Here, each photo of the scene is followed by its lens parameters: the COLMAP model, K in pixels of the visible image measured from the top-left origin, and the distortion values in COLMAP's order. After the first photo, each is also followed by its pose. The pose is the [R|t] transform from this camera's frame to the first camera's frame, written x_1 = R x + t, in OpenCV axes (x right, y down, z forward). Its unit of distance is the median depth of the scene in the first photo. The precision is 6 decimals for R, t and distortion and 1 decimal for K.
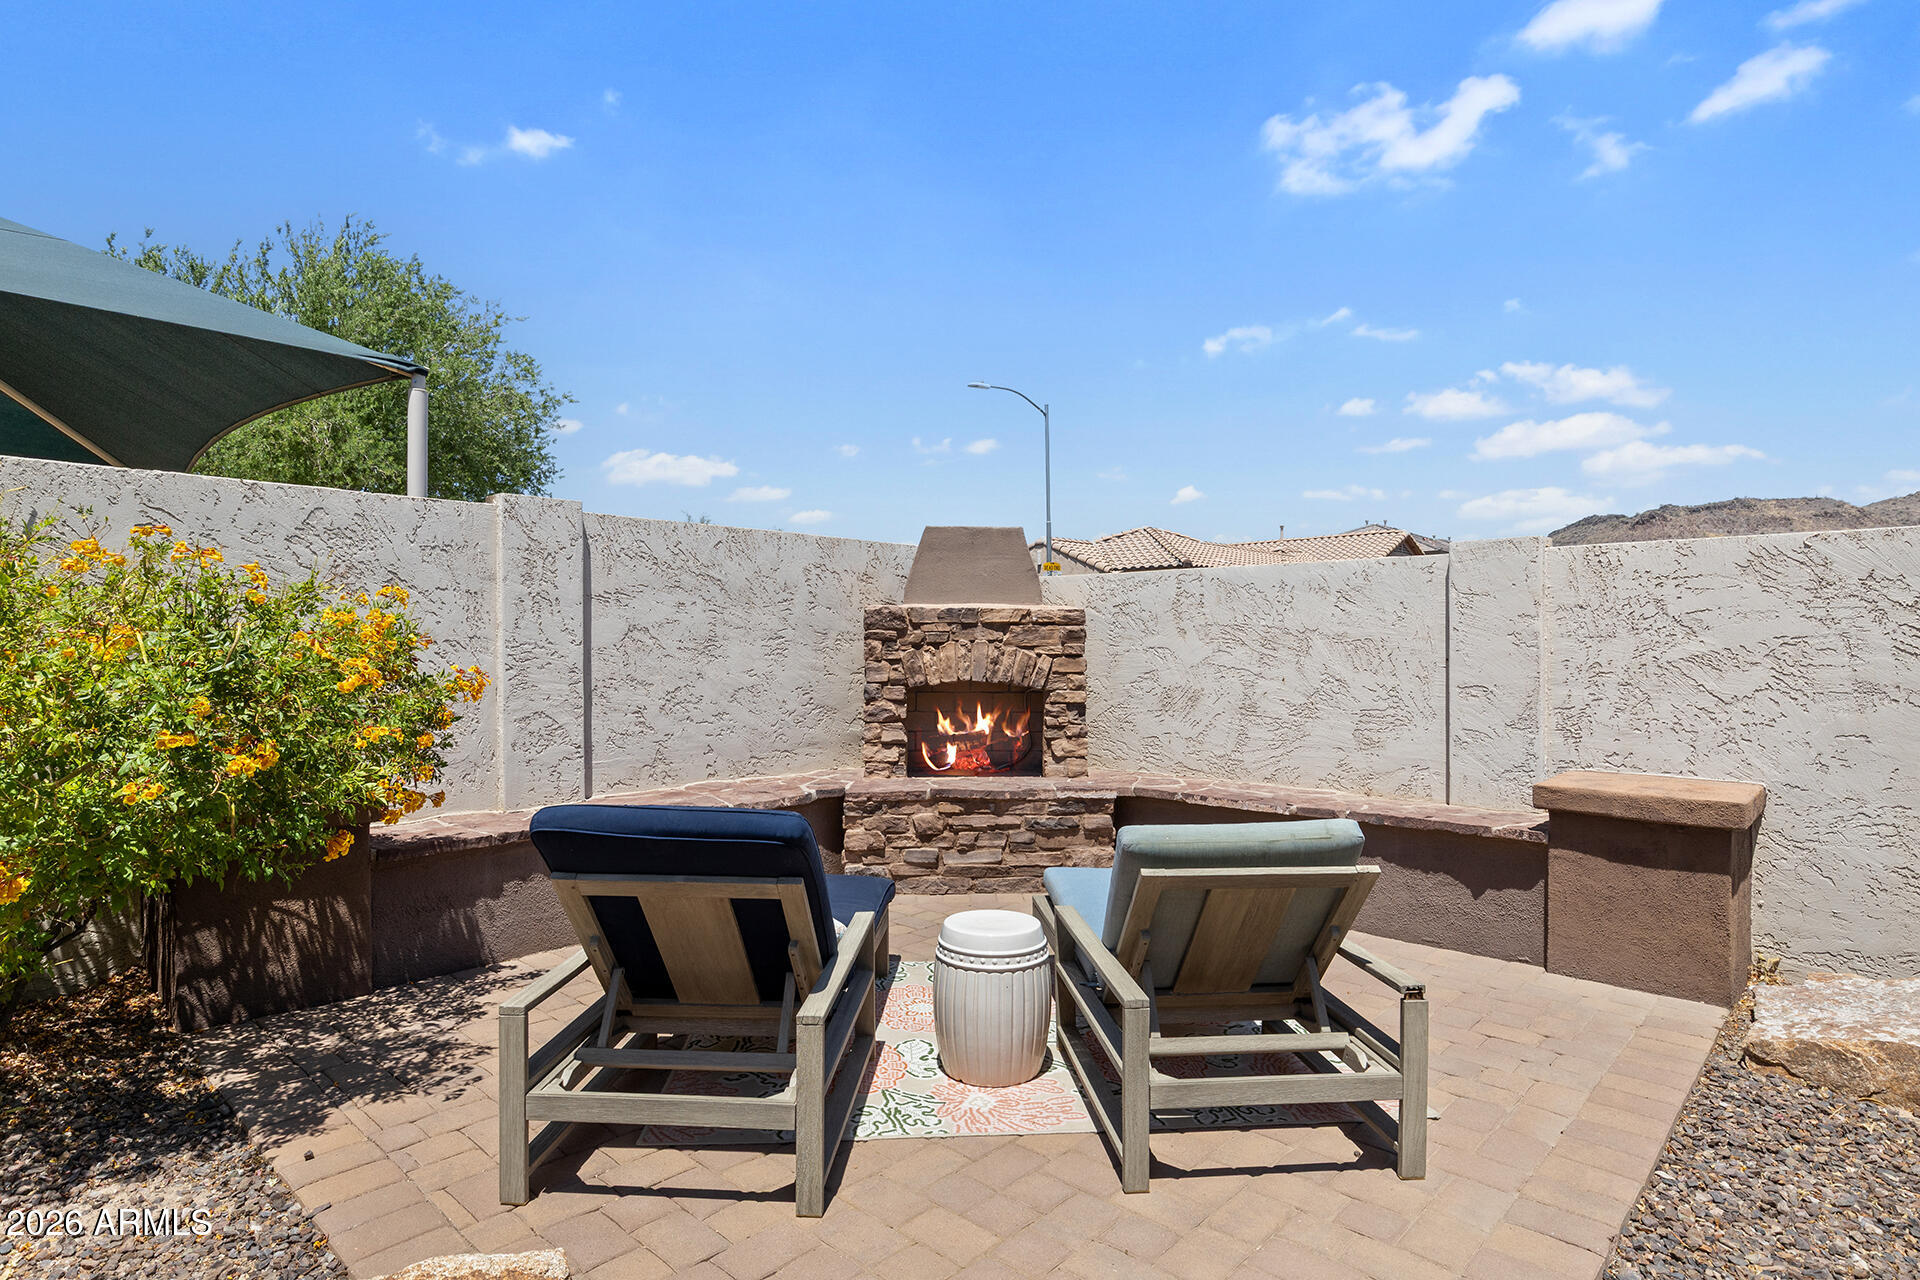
lens RADIAL K [[1014.9, 0, 960.0], [0, 1014.9, 640.0], [0, 0, 1]] dist [0.000198, 0.000850]
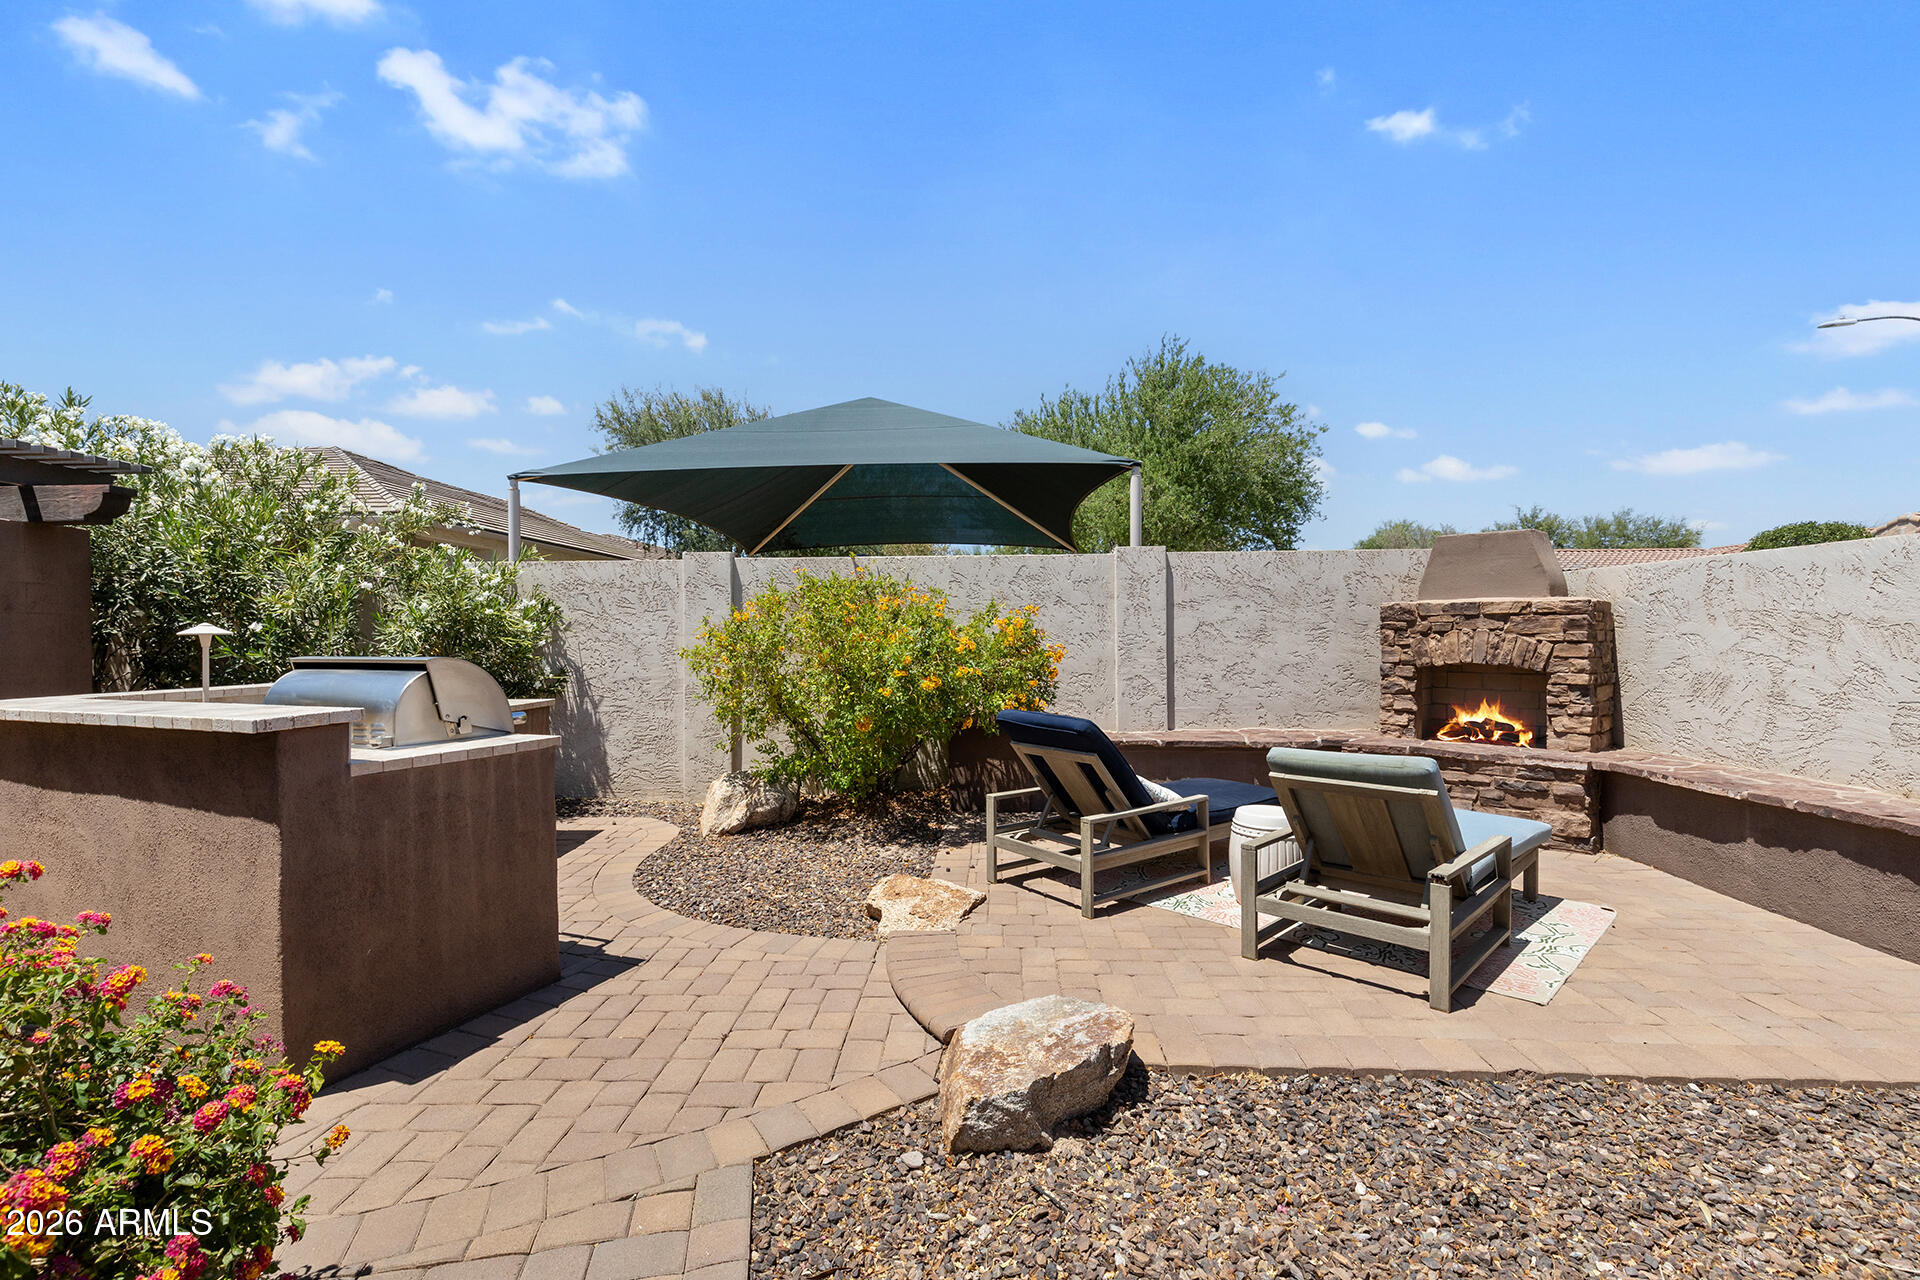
lens RADIAL K [[856.4, 0, 960.0], [0, 856.4, 640.0], [0, 0, 1]] dist [0.003363, -0.007061]
pose [[0.649619, -0.001016, -0.760260, 0.388292], [0.010683, 0.999913, 0.007792, -0.001117], [0.760185, -0.013183, 0.649573, -0.116889]]
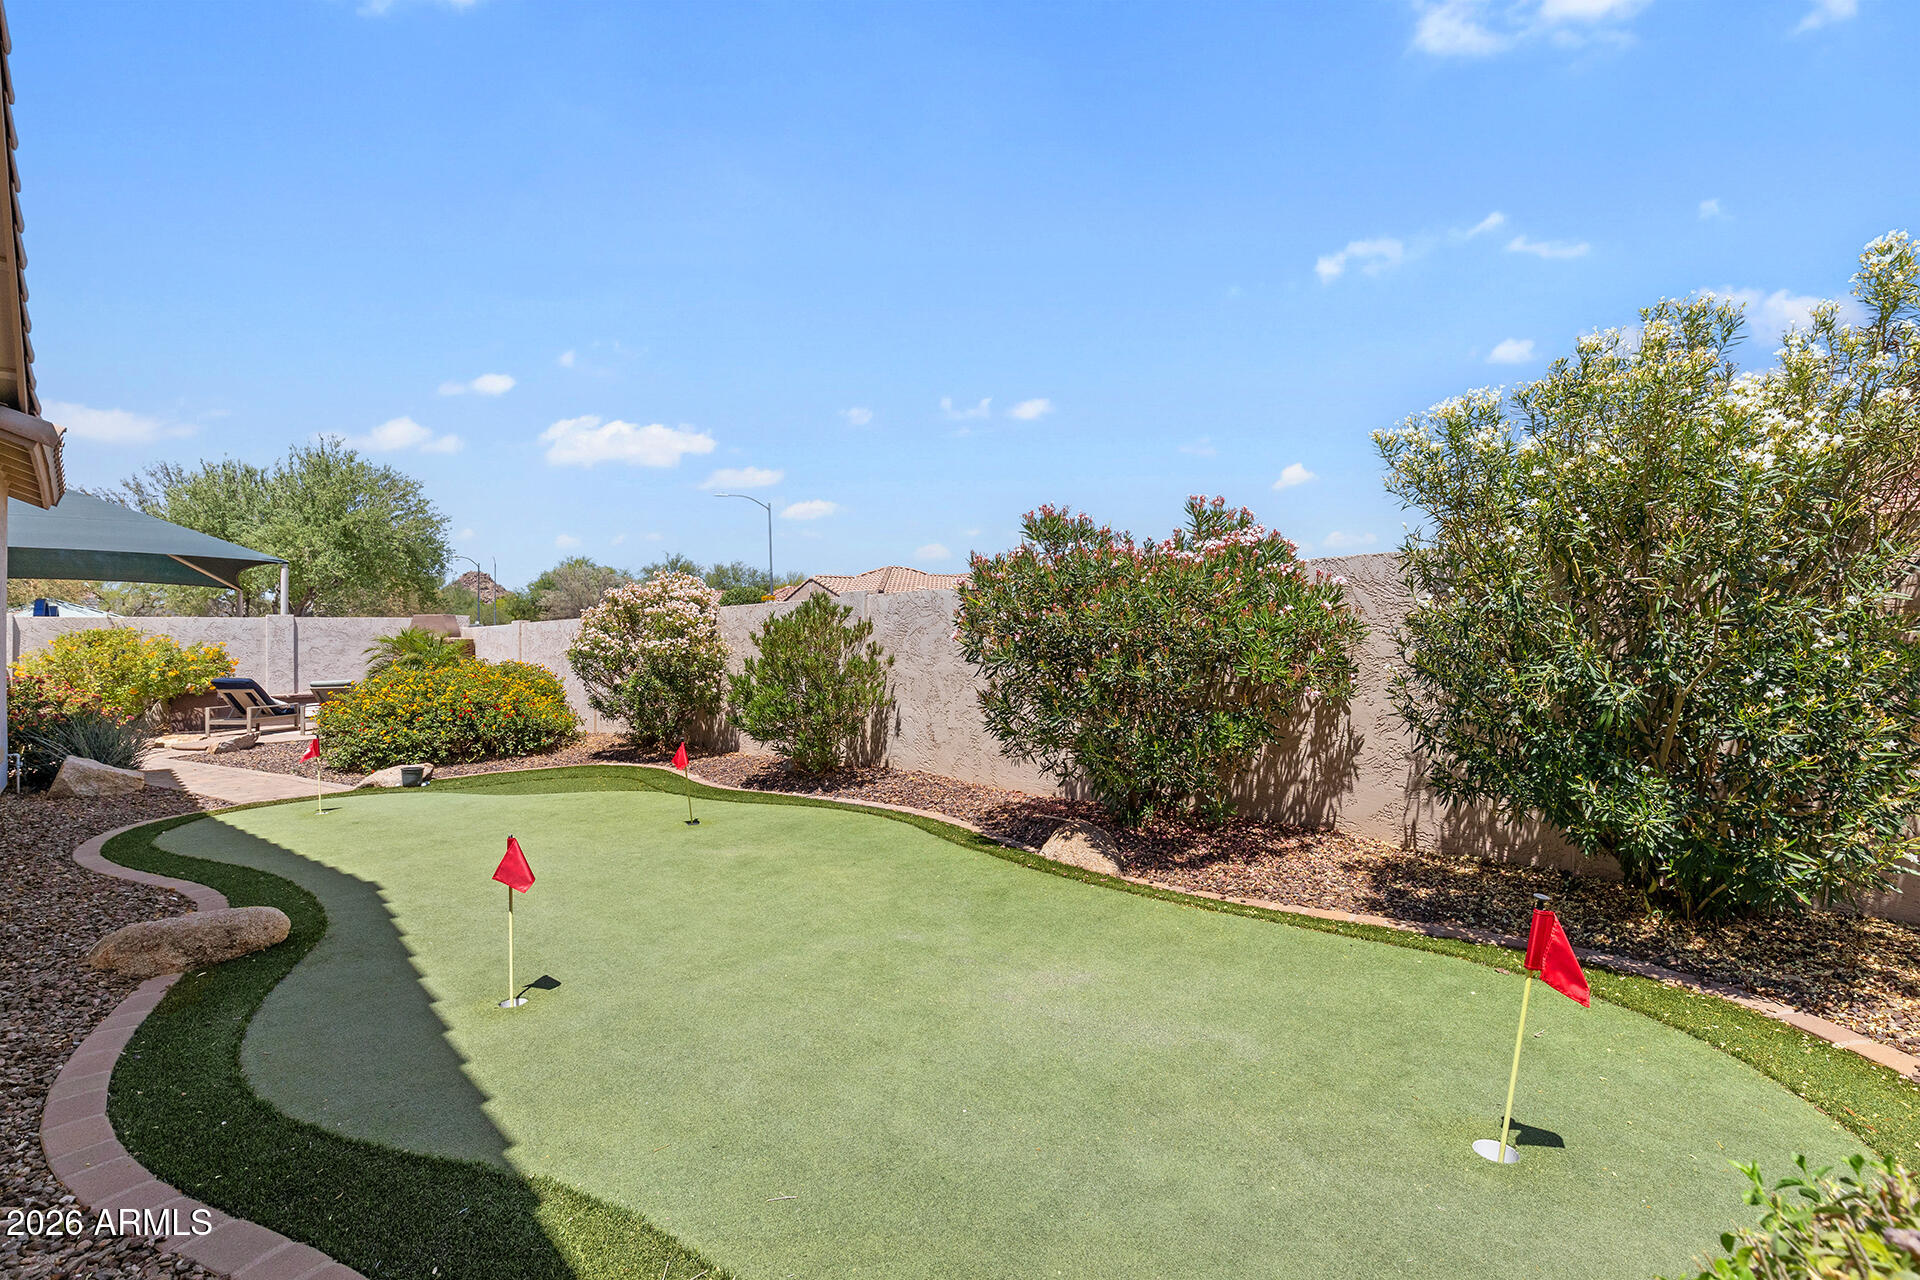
lens RADIAL K [[856.4, 0, 960.0], [0, 856.4, 640.0], [0, 0, 1]] dist [0.003363, -0.007061]
pose [[0.999353, -0.018675, -0.030744, 1.891164], [0.018775, 0.999819, 0.002960, -0.004938], [0.030684, -0.003536, 0.999523, -1.807054]]
